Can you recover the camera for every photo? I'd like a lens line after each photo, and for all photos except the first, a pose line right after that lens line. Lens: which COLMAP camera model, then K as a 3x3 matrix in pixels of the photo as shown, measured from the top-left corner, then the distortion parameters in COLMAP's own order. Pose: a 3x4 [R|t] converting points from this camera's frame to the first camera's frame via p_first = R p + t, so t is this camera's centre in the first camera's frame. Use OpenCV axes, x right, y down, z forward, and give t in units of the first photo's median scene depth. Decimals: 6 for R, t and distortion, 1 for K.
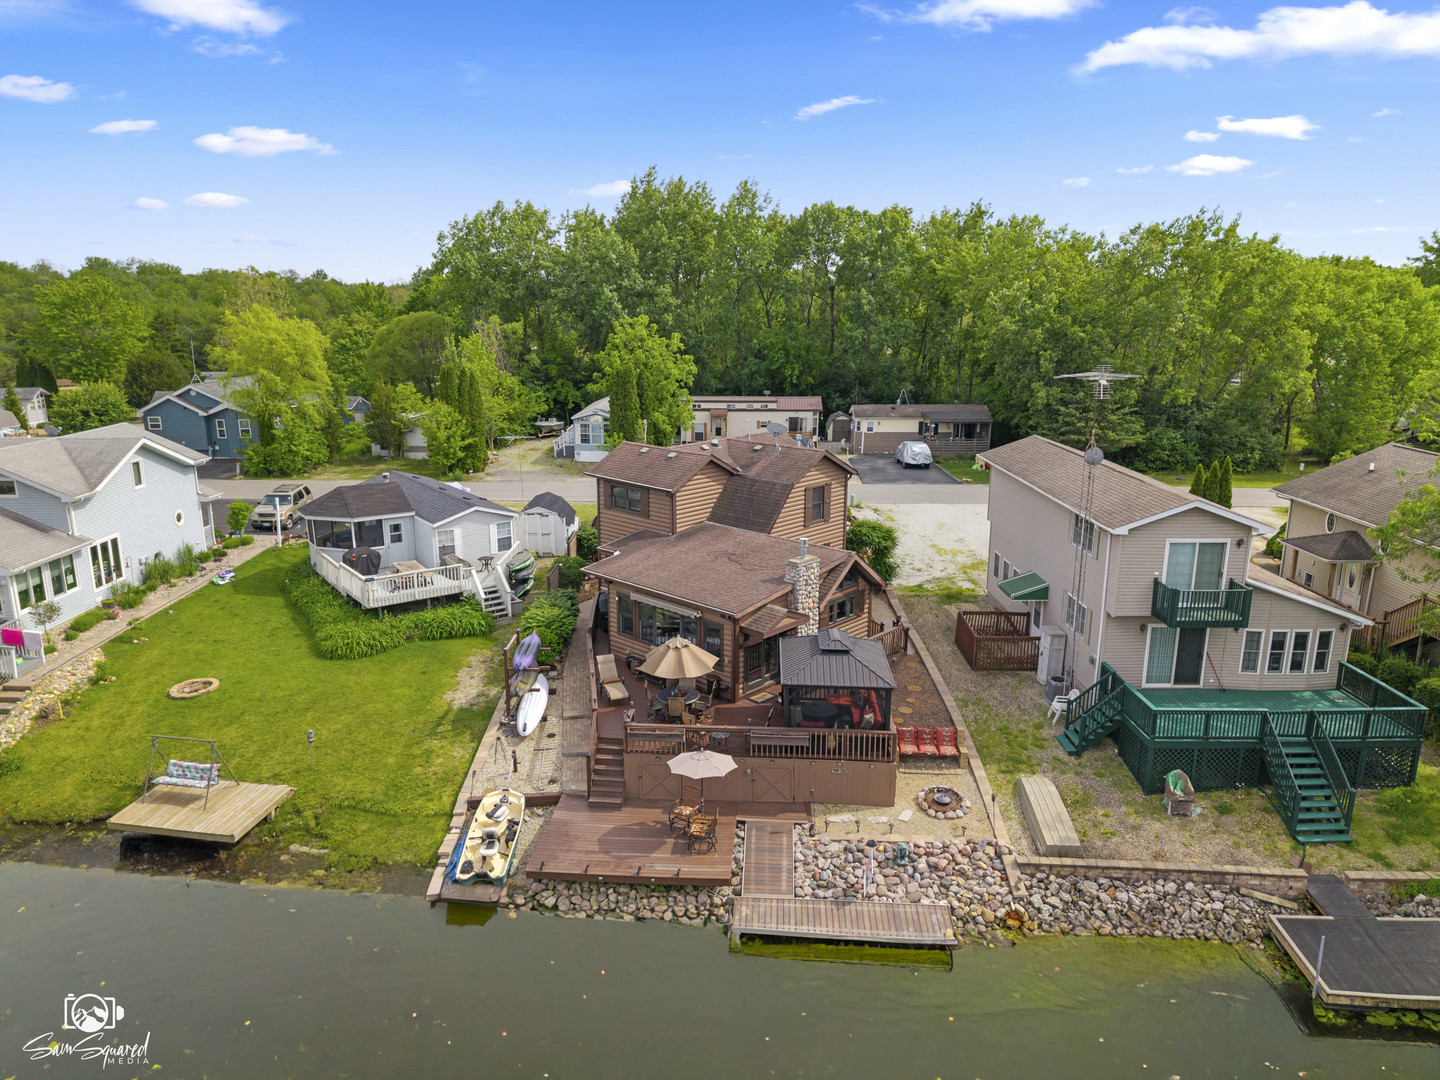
lens RADIAL K [[973.6, 0, 727.7], [0, 973.6, 537.4], [0, 0, 1]] dist [0.021683, -0.020131]
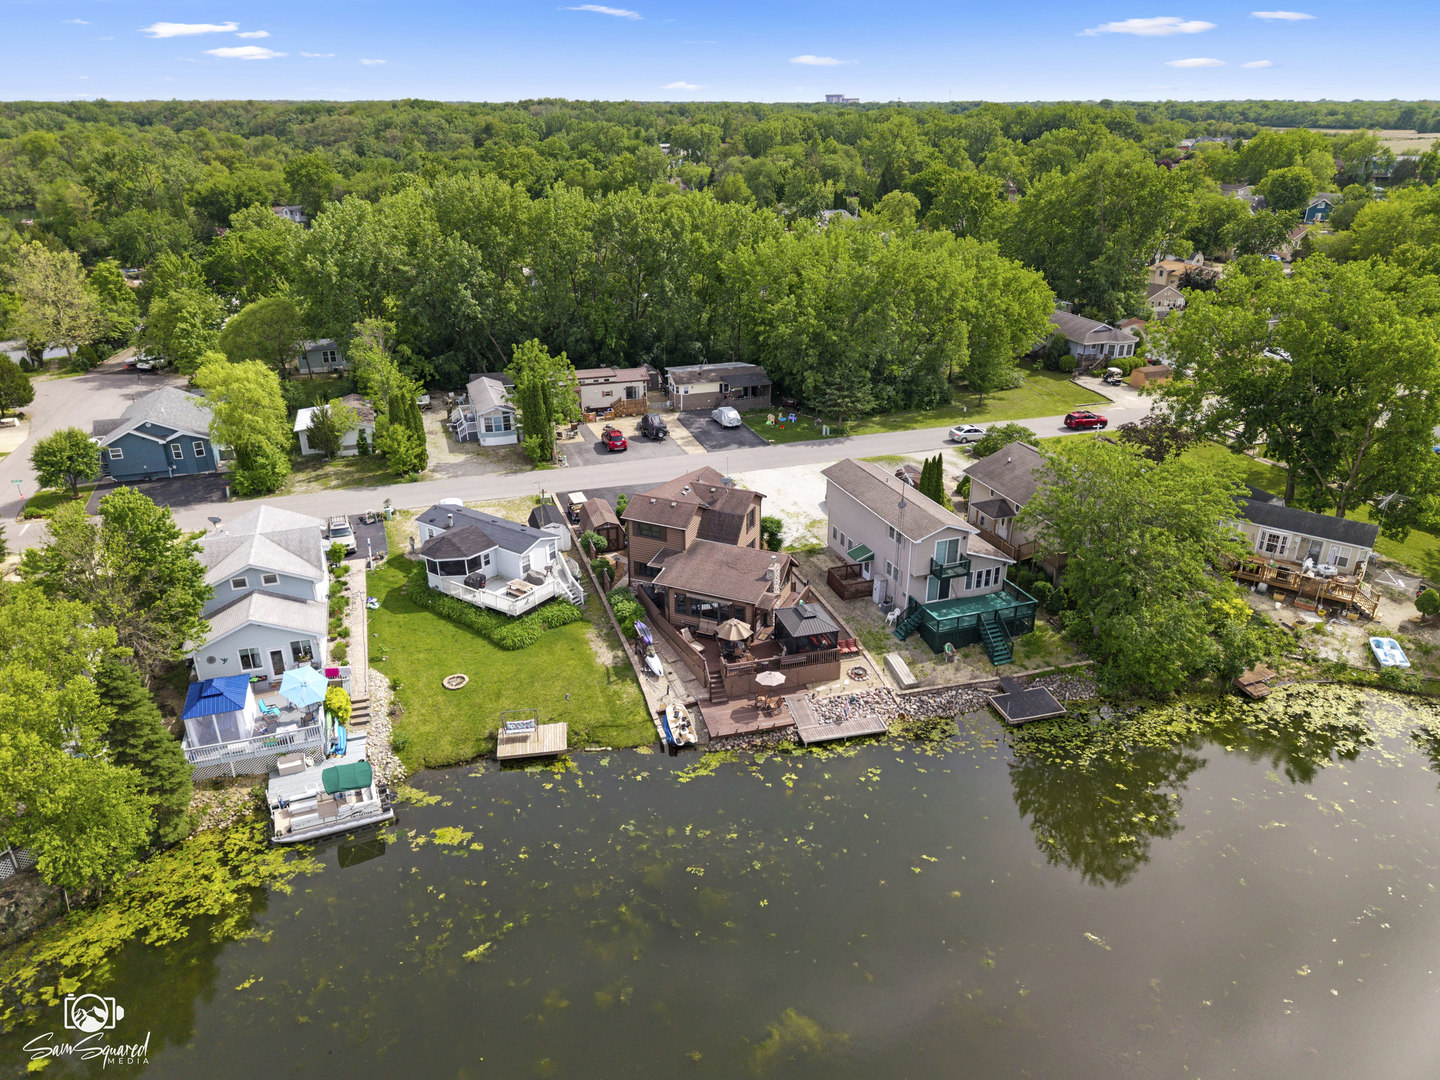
lens RADIAL K [[997.3, 0, 720.0], [0, 997.3, 540.0], [0, 0, 1]] dist [0.082457, -0.000543]
pose [[0.942653, -0.140537, 0.302745, -0.671217], [0.080791, 0.976136, 0.201573, -0.475768], [-0.323849, -0.165555, 0.931511, -0.919326]]
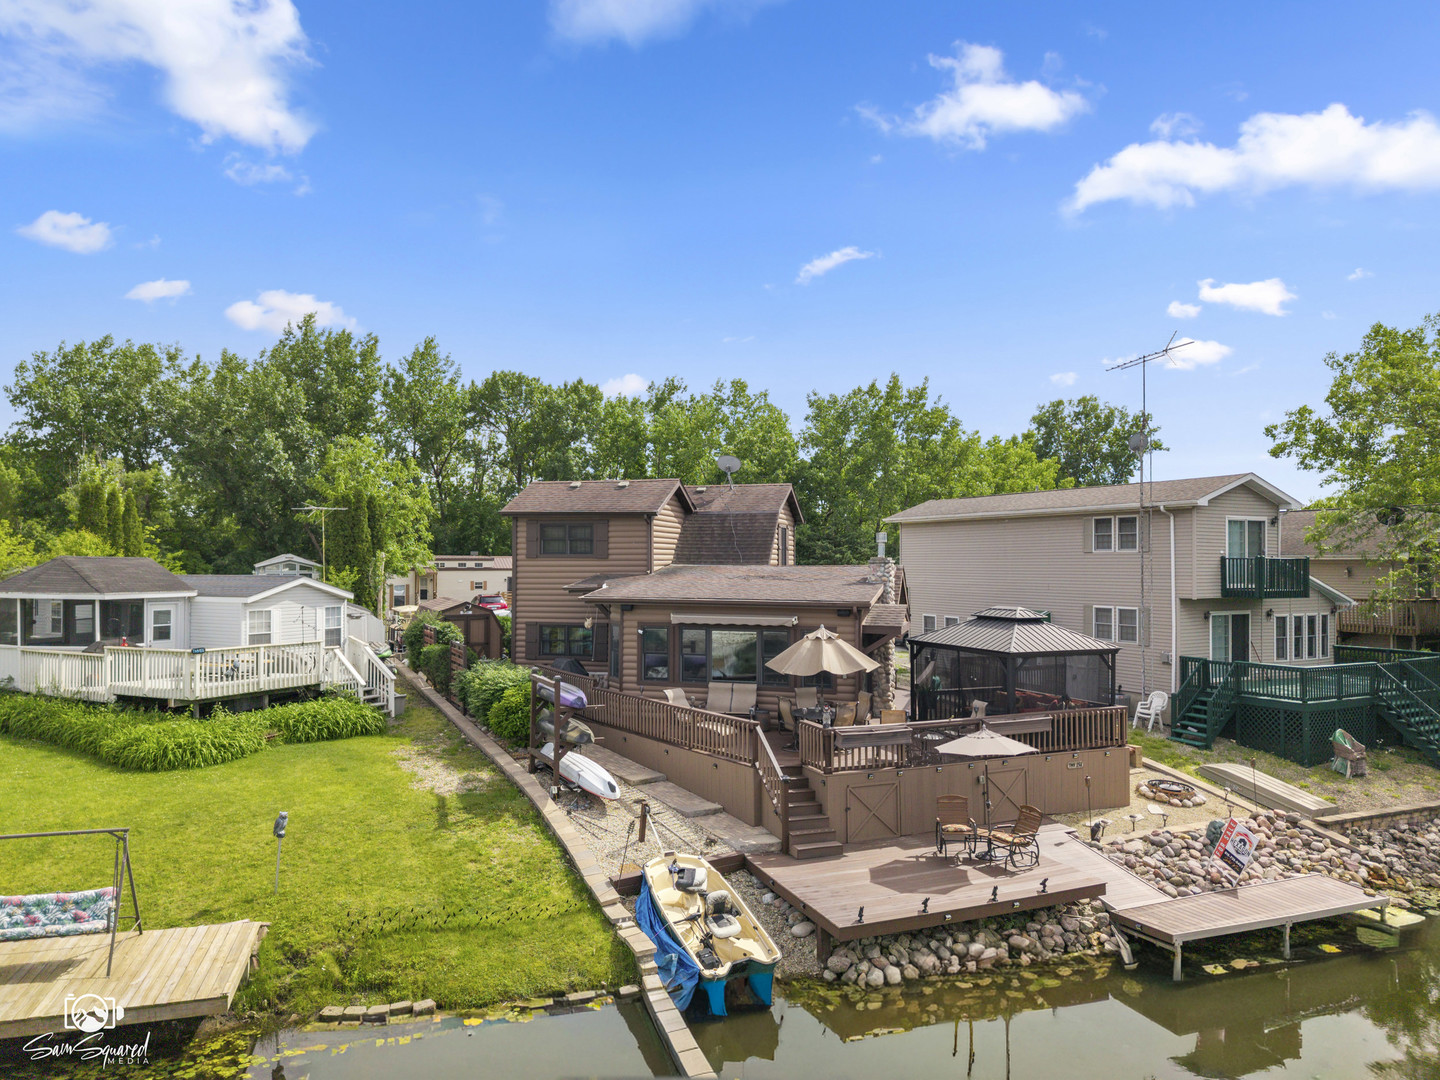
lens RADIAL K [[971.9, 0, 720.0], [0, 971.9, 540.0], [0, 0, 1]] dist [0.071568, -0.110958]
pose [[0.891199, 0.011367, 0.453471, -0.434440], [0.107544, 0.965890, -0.235565, 0.194168], [-0.440681, 0.258703, 0.859577, 0.358597]]
